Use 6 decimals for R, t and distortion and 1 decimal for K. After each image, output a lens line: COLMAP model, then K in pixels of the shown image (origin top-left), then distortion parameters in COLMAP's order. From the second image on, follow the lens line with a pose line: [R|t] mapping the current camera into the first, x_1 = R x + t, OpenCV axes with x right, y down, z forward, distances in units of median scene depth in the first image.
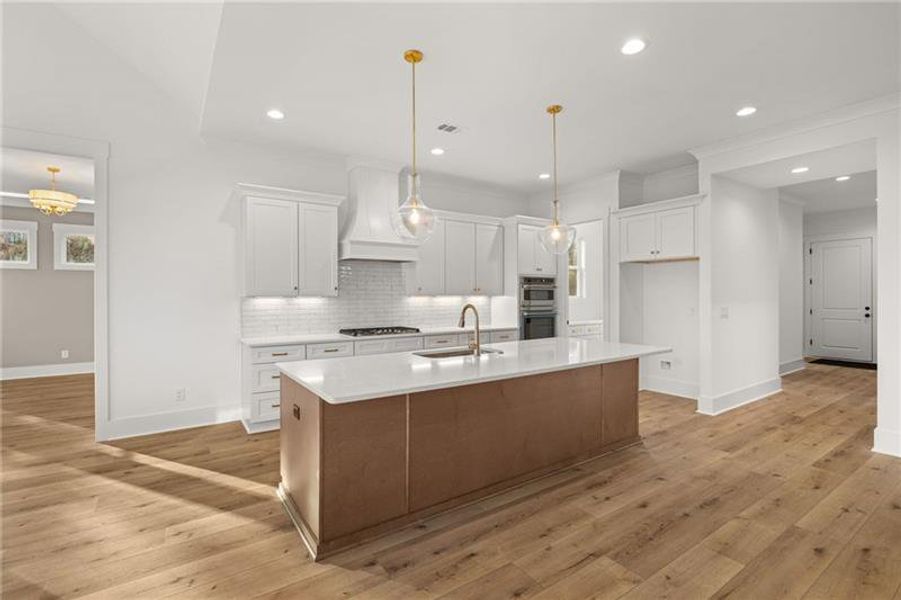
lens RADIAL K [[408.2, 0, 444.9], [0, 408.2, 299.9], [0, 0, 1]] dist [-0.011906, 0.000180]
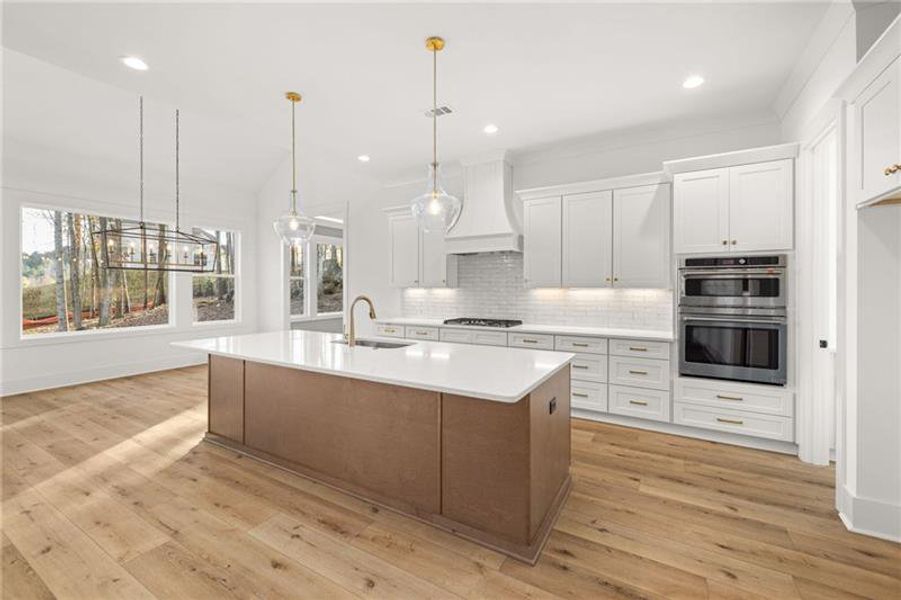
lens RADIAL K [[384.4, 0, 447.2], [0, 384.4, 286.6], [0, 0, 1]] dist [0.001834, 0.000290]
pose [[0.429217, -0.000127, -0.903201, 0.920283], [-0.013860, 0.999881, -0.006727, -0.007310], [0.903095, 0.015406, 0.429164, 0.701803]]
